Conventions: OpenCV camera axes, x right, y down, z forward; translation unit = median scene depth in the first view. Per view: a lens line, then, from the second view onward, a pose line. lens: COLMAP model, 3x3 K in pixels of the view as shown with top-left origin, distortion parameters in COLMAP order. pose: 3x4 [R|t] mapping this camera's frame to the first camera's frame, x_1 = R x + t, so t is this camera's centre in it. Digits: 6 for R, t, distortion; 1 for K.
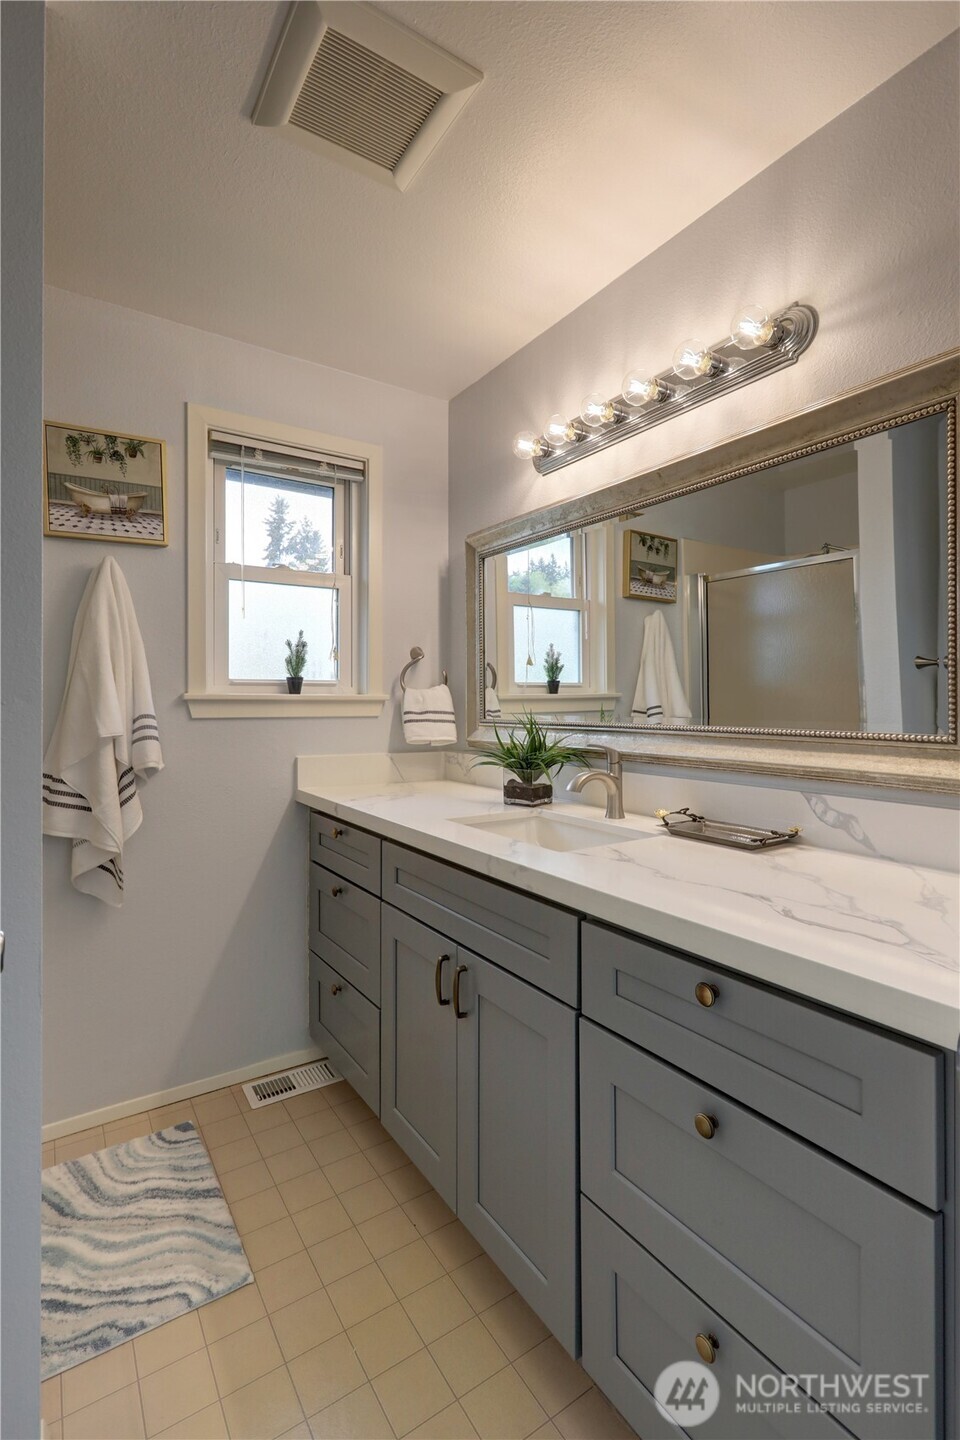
lens RADIAL K [[668.7, 0, 480.5], [0, 668.7, 711.4], [0, 0, 1]] dist [-0.008184, 0.004490]
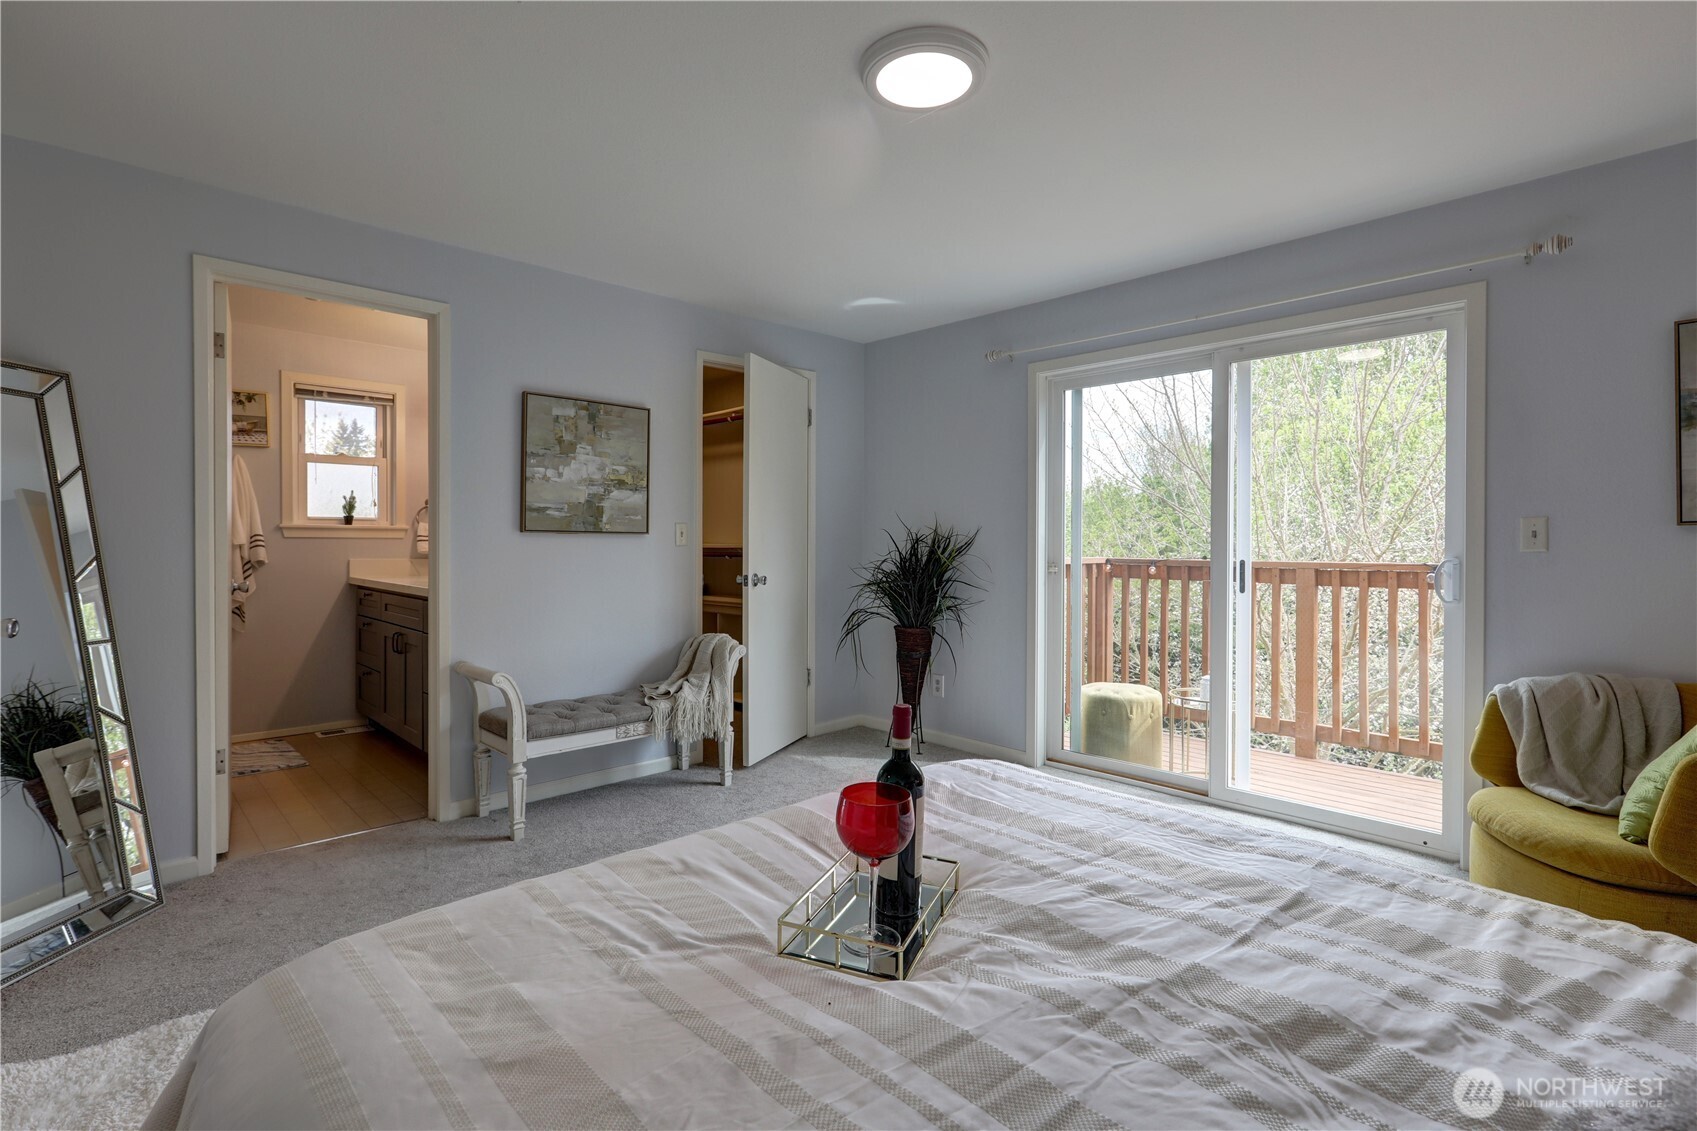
lens RADIAL K [[788.1, 0, 848.5], [0, 788.1, 556.9], [0, 0, 1]] dist [-0.008184, 0.004490]
pose [[0.979871, 0.001029, 0.199630, 0.632964], [-0.002208, 0.999981, 0.005685, 0.045405], [-0.199621, -0.006012, 0.979855, -1.377180]]
